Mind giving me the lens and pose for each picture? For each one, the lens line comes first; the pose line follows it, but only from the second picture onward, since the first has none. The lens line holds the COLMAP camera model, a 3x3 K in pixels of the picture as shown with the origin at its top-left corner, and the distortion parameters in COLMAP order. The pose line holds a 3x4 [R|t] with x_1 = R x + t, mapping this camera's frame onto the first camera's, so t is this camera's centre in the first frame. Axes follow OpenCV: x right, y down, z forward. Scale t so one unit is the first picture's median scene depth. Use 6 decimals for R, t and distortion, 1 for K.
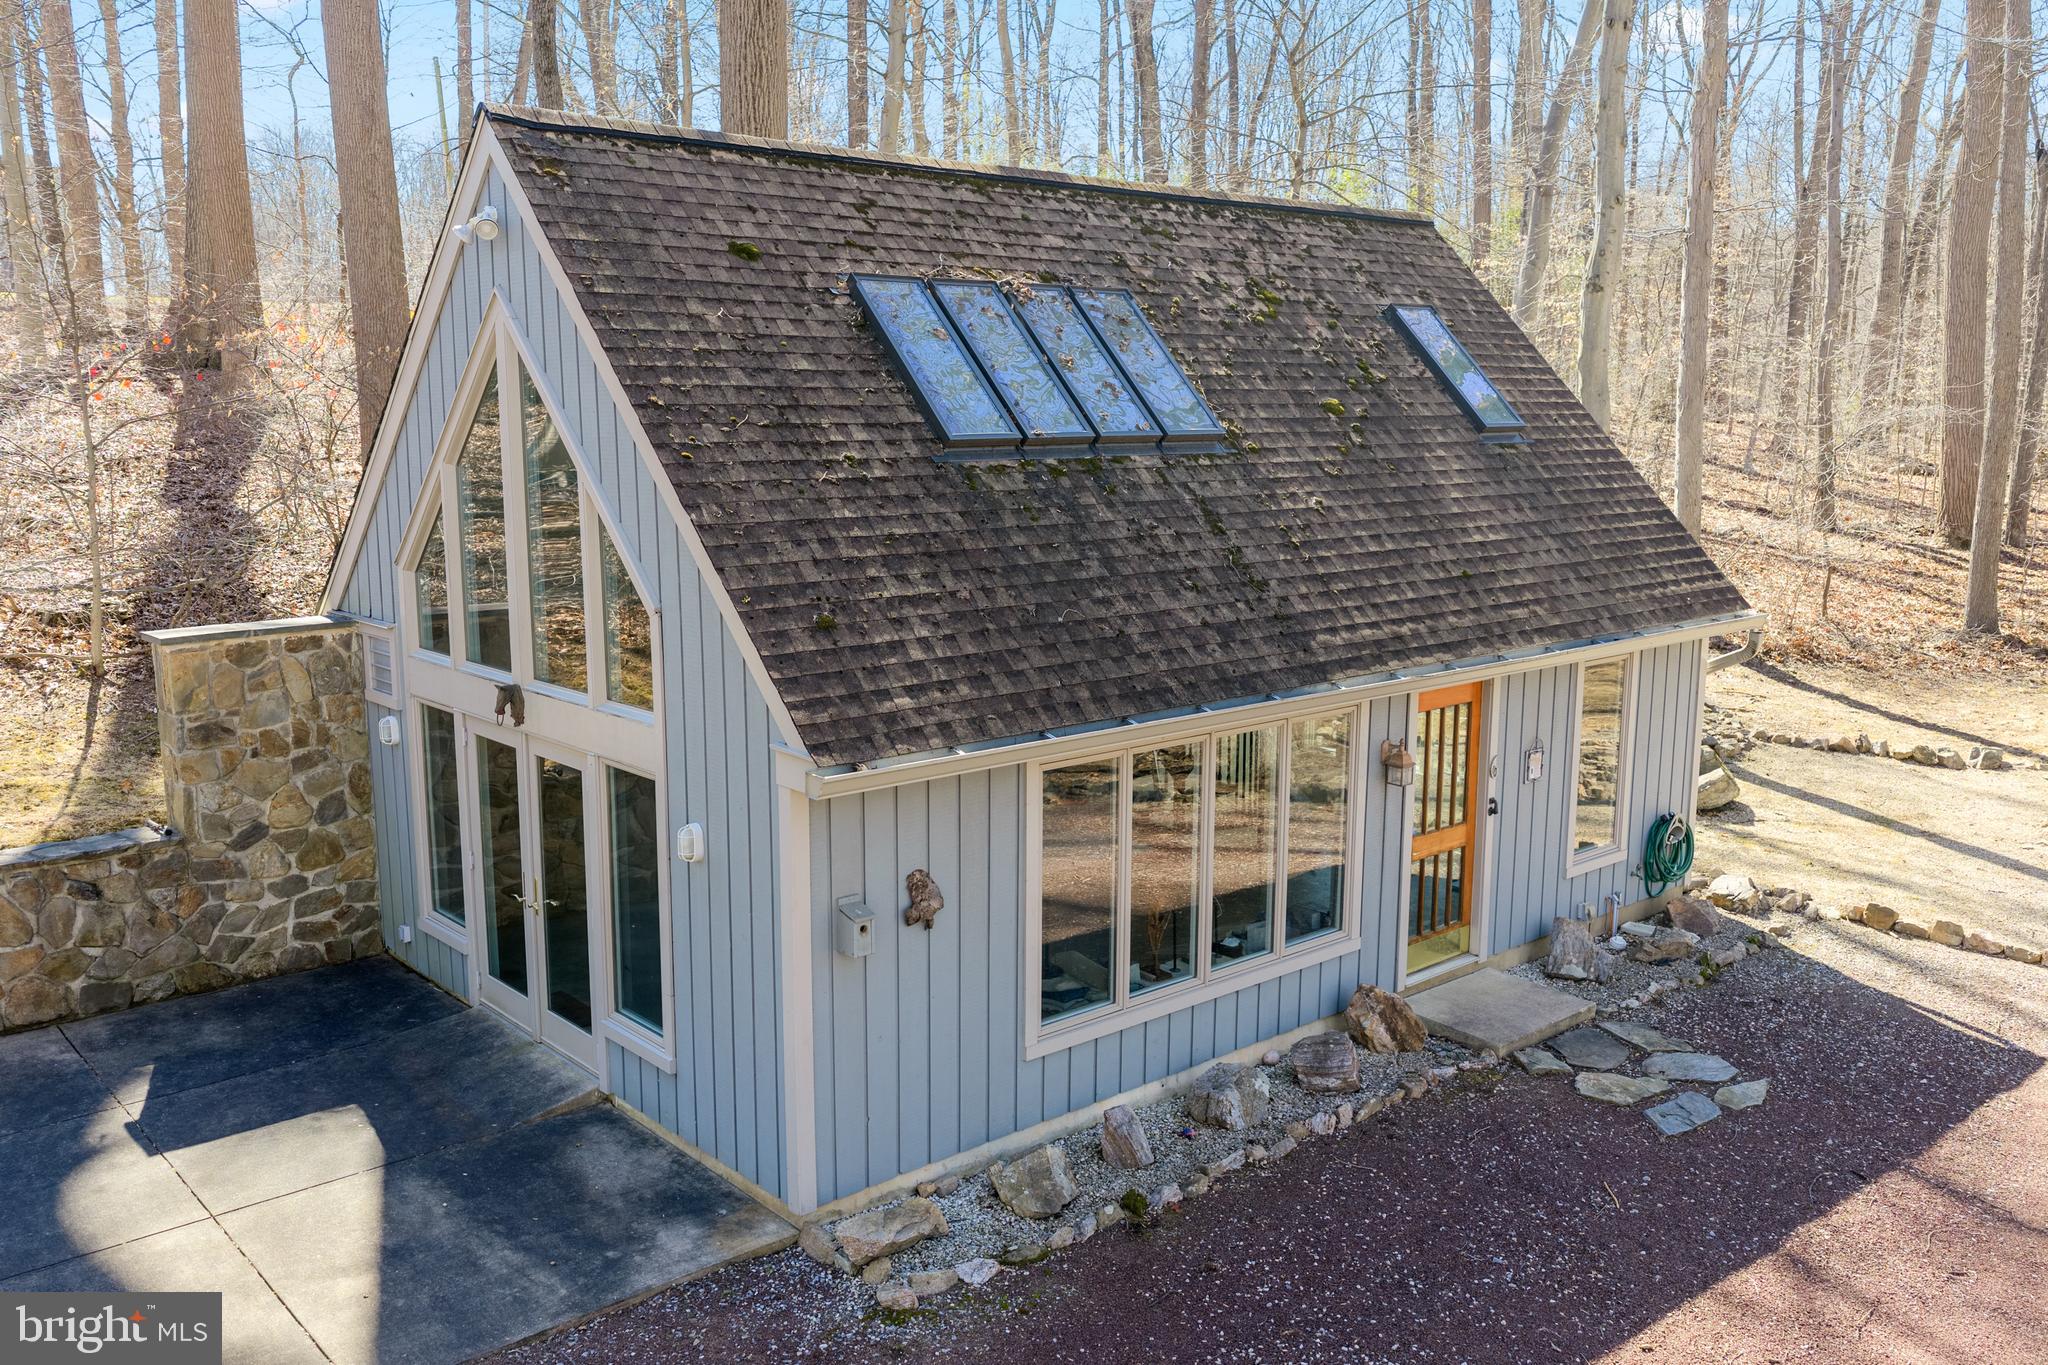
lens RADIAL K [[1654.9, 0, 1024.8], [0, 1654.9, 690.0], [0, 0, 1]] dist [0.009703, 0.001453]
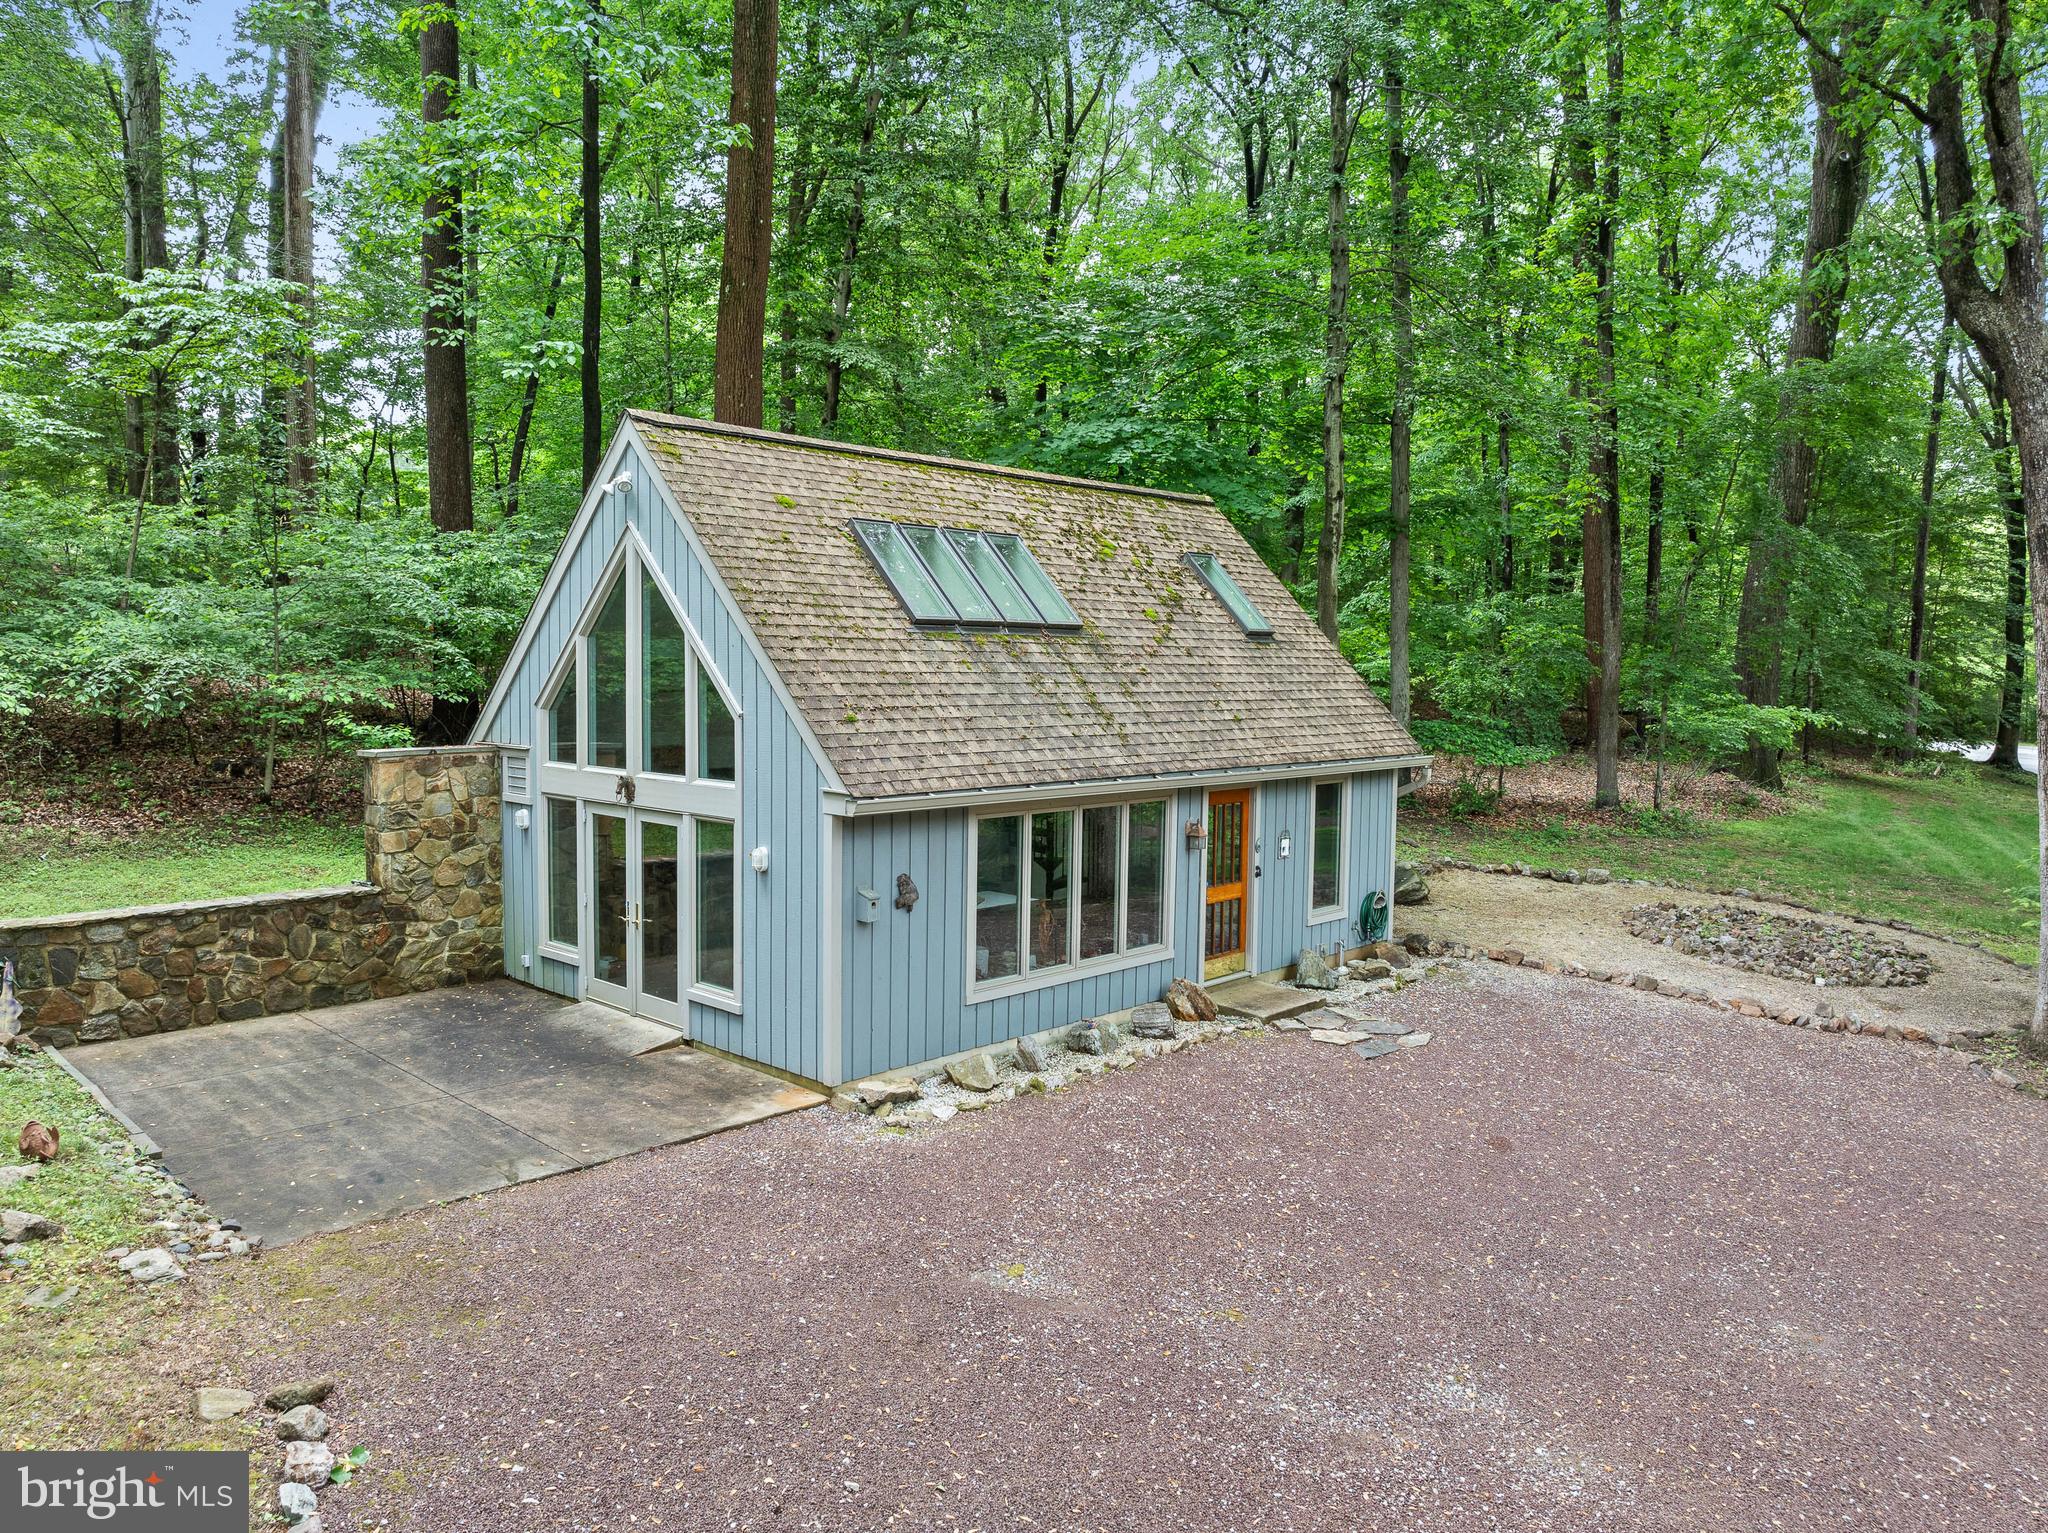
lens RADIAL K [[1428.7, 0, 1021.8], [0, 1428.7, 762.4], [0, 0, 1]] dist [-0.046434, 0.010671]
pose [[0.995396, 0.003409, 0.095790, -0.070788], [0.006843, 0.994290, -0.106497, 0.127441], [-0.095606, 0.106662, 0.989688, -0.341143]]
